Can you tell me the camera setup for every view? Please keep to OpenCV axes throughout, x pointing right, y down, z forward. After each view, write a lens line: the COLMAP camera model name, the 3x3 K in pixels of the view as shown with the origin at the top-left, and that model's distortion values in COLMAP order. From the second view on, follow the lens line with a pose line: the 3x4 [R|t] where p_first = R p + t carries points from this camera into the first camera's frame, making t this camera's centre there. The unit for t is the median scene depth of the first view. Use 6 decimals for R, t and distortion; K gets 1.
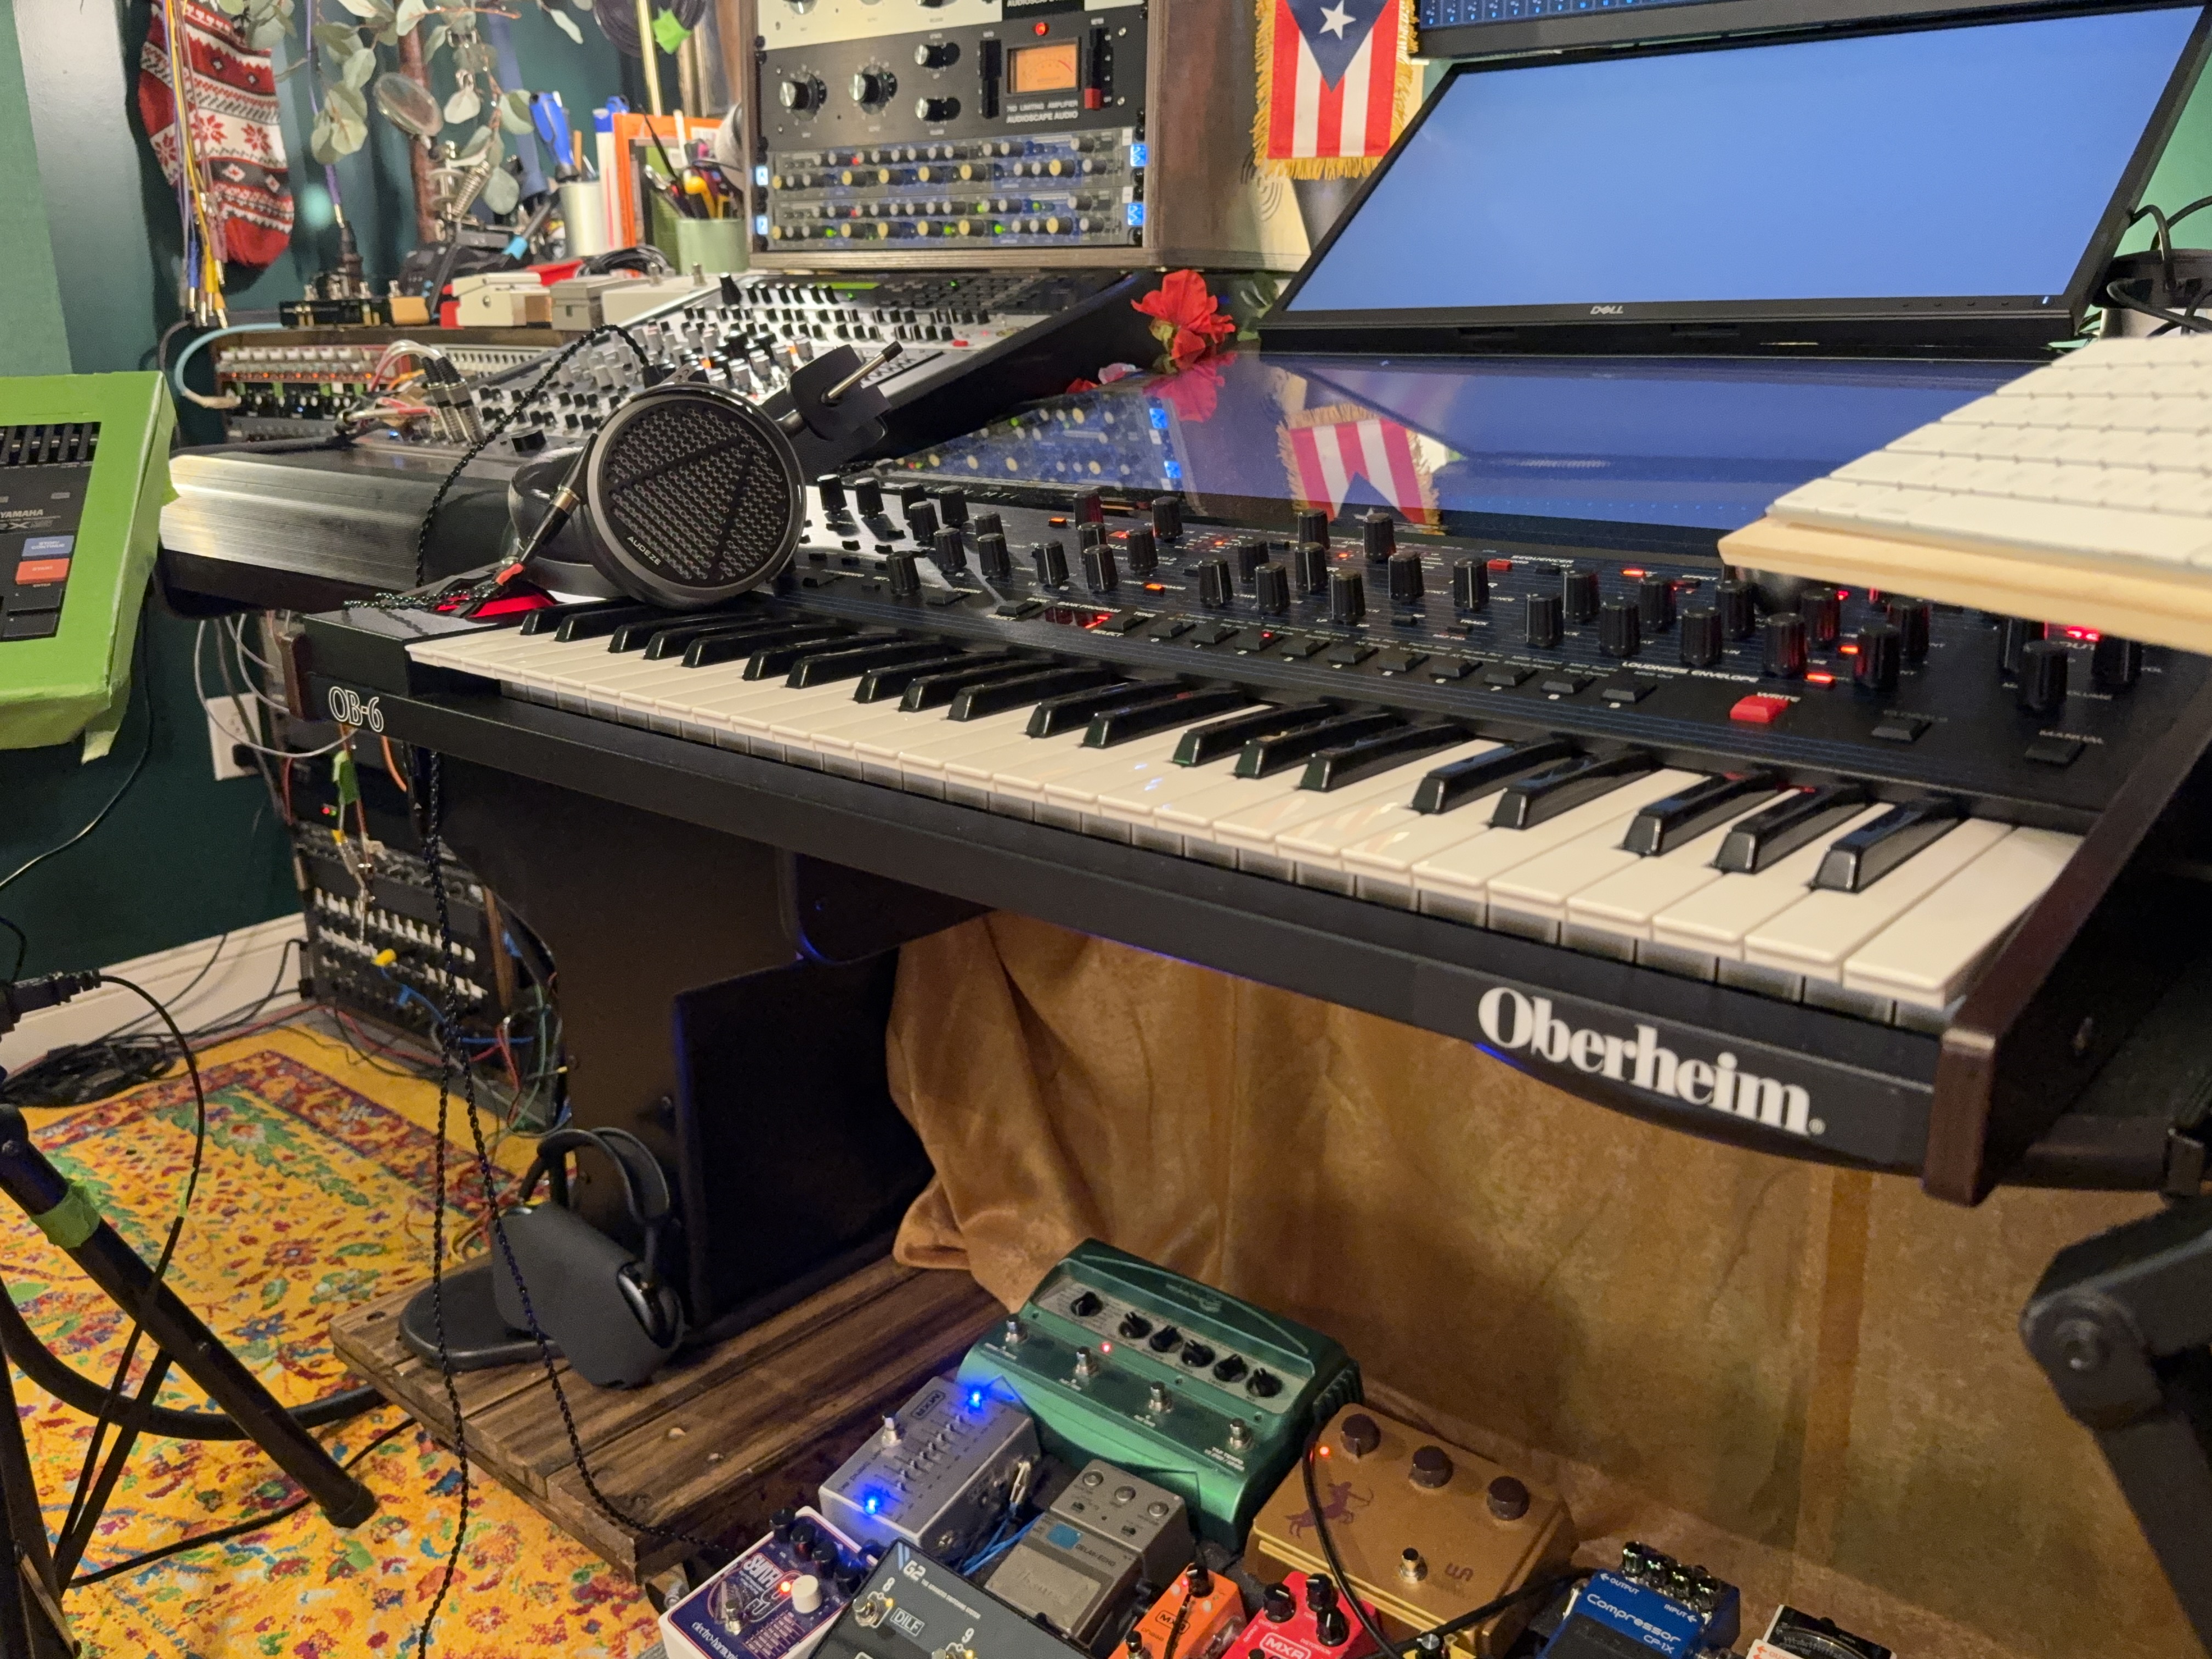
lens RADIAL K [[1827.8, 0, 1105.8], [0, 1827.8, 844.1], [0, 0, 1]] dist [0.072686, -0.141252]
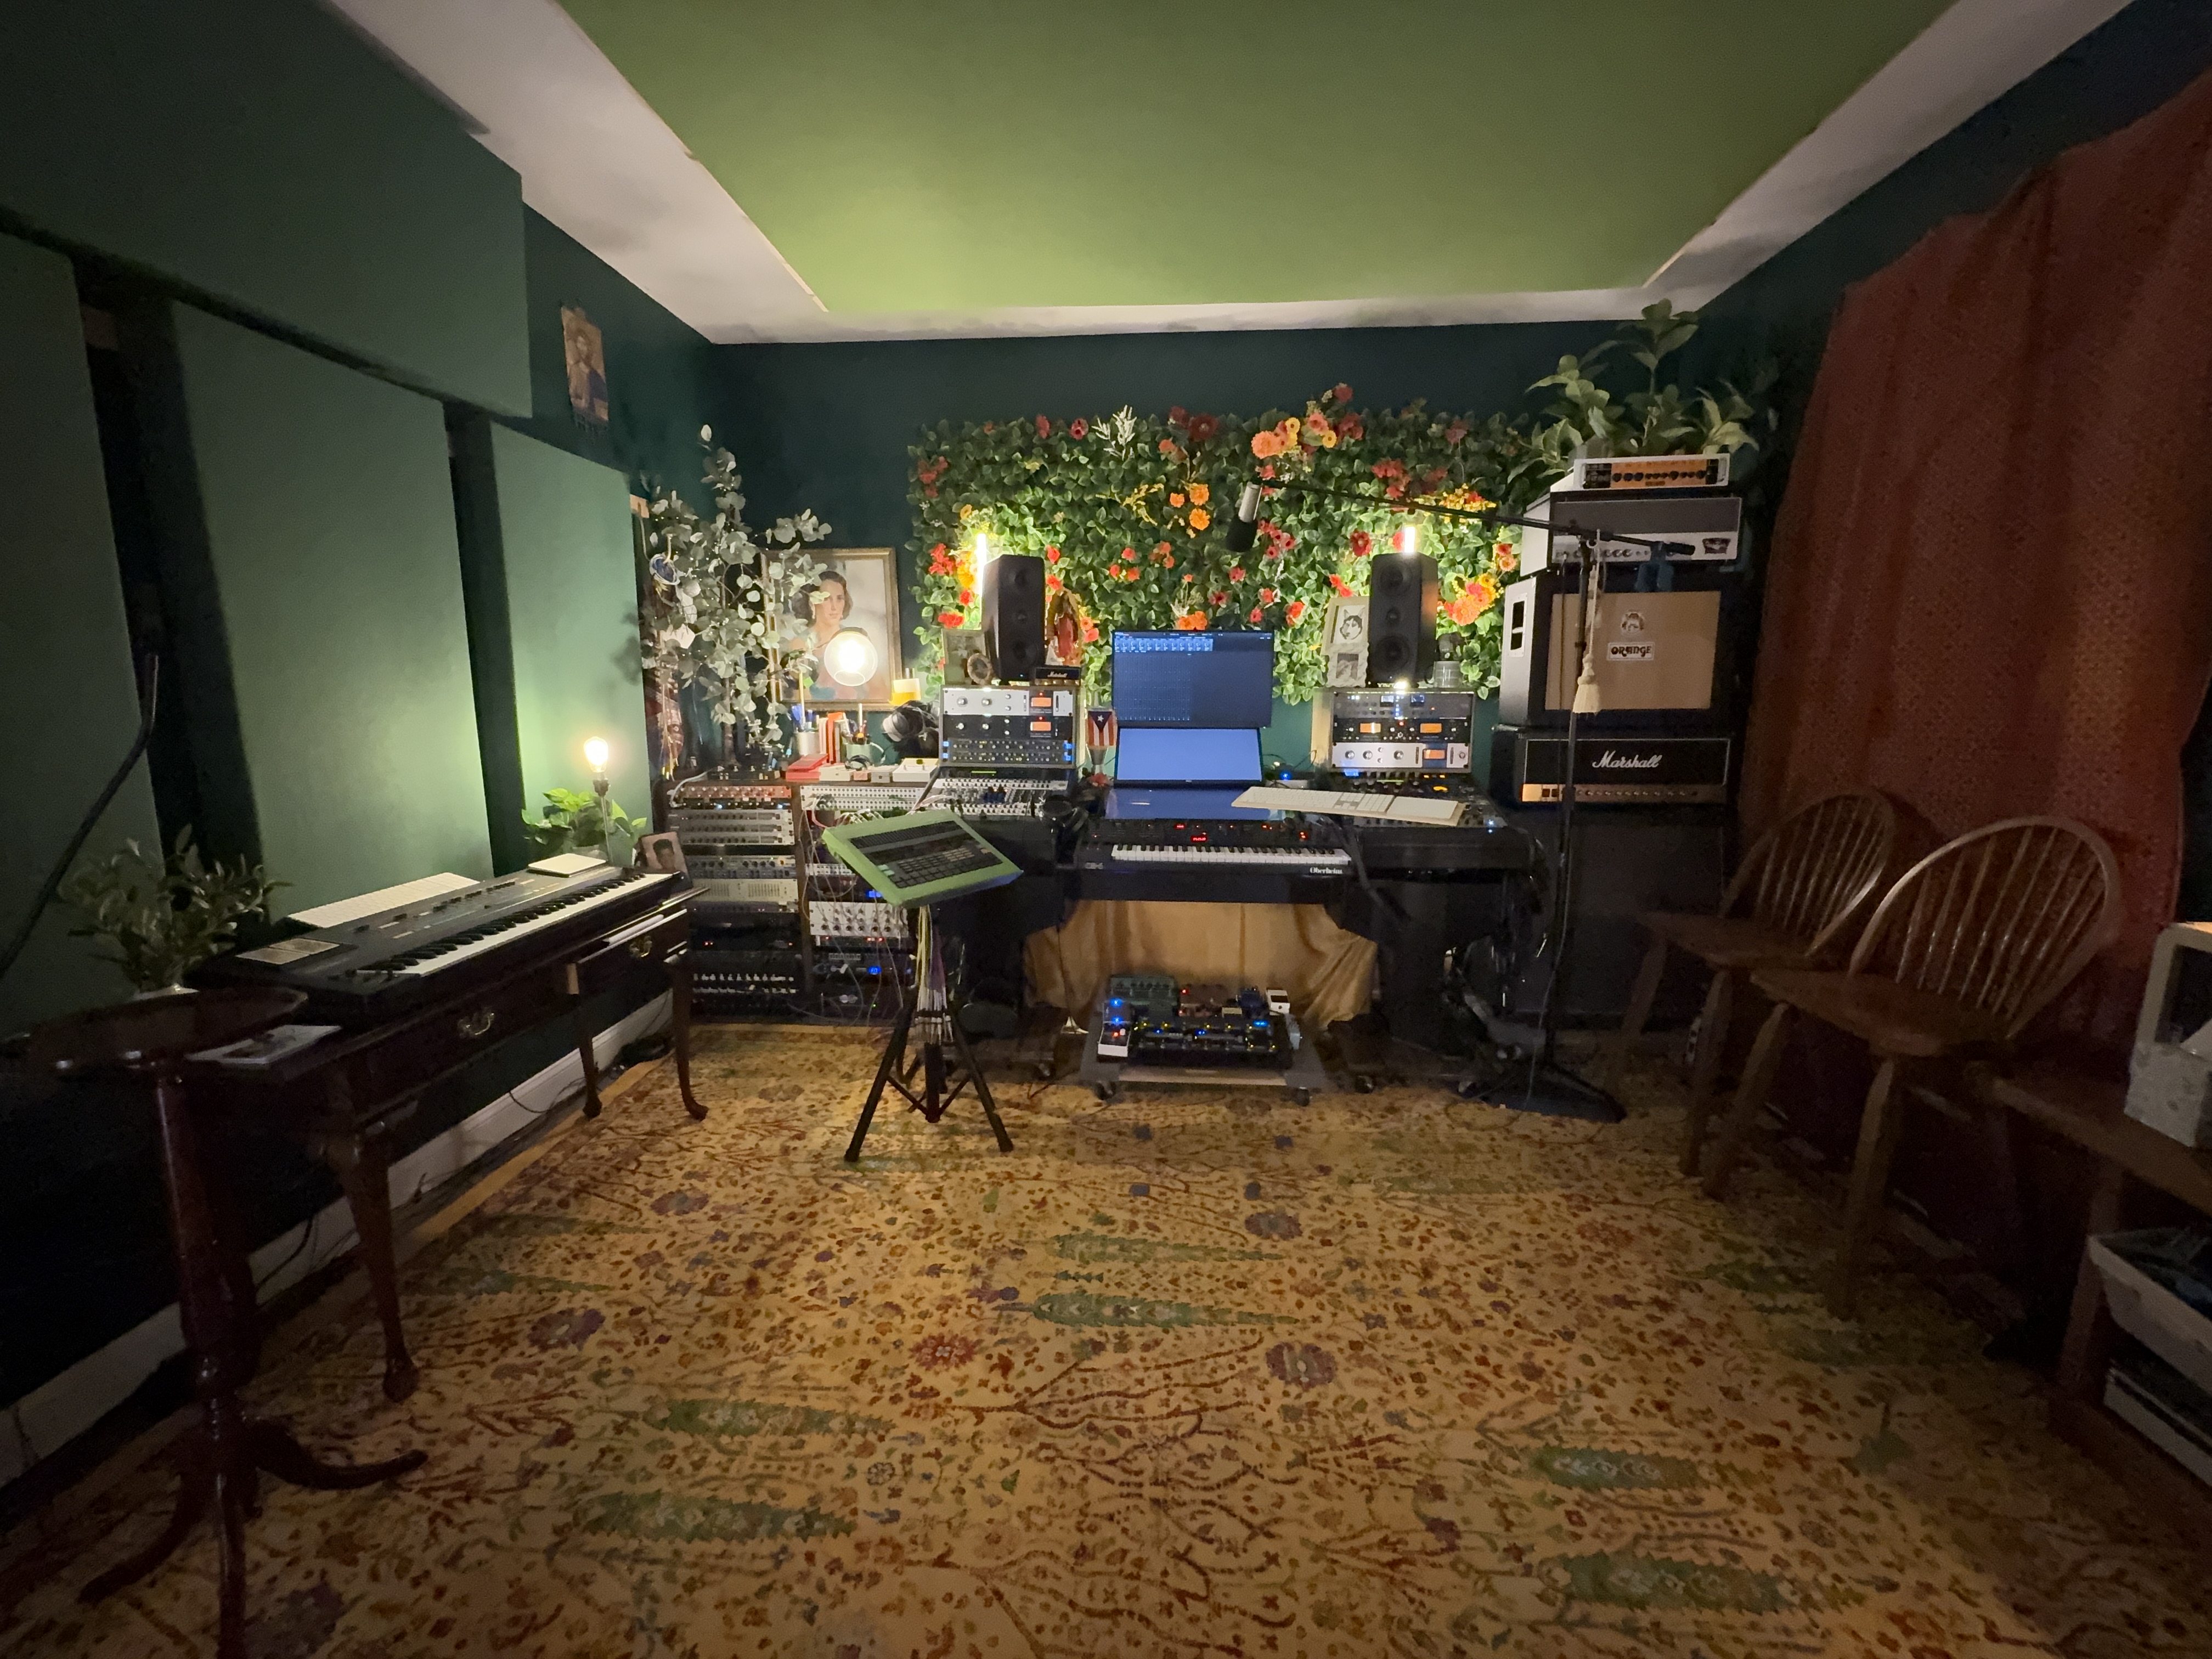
lens RADIAL K [[882.4, 0, 1106.8], [0, 882.4, 829.3], [0, 0, 1]] dist [0.000629, -0.000242]
pose [[0.796970, -0.081960, 0.598432, -1.219377], [0.160664, 0.983824, -0.079225, 0.024254], [-0.582259, 0.159286, 0.797247, -0.776299]]
